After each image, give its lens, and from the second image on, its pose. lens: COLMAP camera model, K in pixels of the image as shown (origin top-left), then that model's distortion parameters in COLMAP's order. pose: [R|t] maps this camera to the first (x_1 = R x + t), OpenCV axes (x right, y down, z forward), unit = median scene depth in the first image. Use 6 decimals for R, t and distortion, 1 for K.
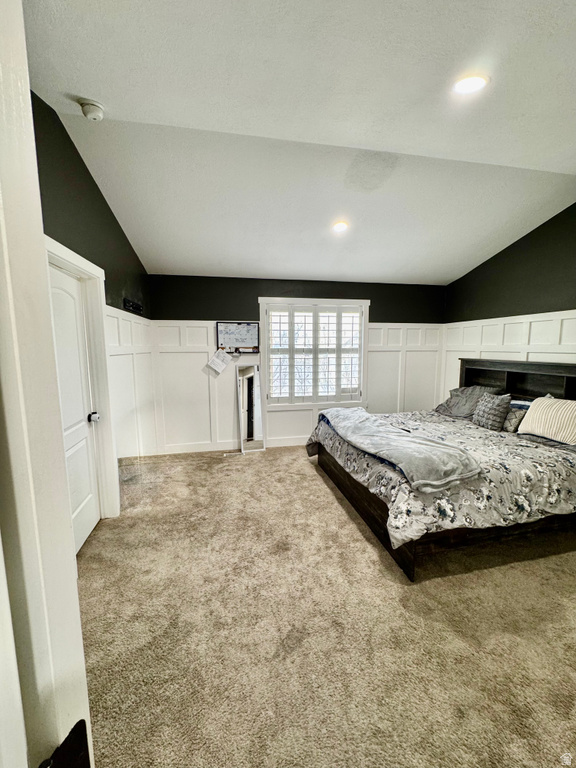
lens RADIAL K [[305.7, 0, 288.0], [0, 305.7, 384.0], [0, 0, 1]] dist [-0.002073, -0.000066]
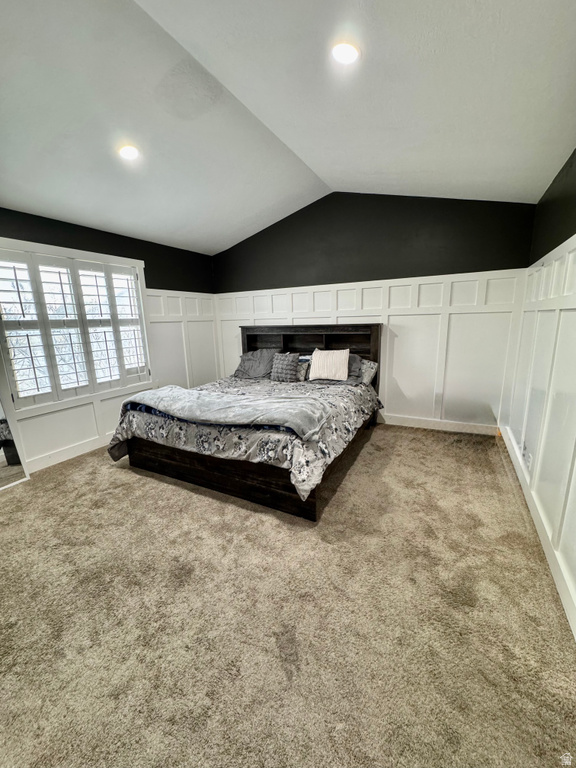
lens RADIAL K [[305.7, 0, 288.0], [0, 305.7, 384.0], [0, 0, 1]] dist [-0.002073, -0.000066]
pose [[0.634139, -0.174051, 0.753375, -0.272042], [0.119138, 0.984695, 0.127211, 0.001216], [-0.763986, 0.009086, 0.645169, 0.236521]]
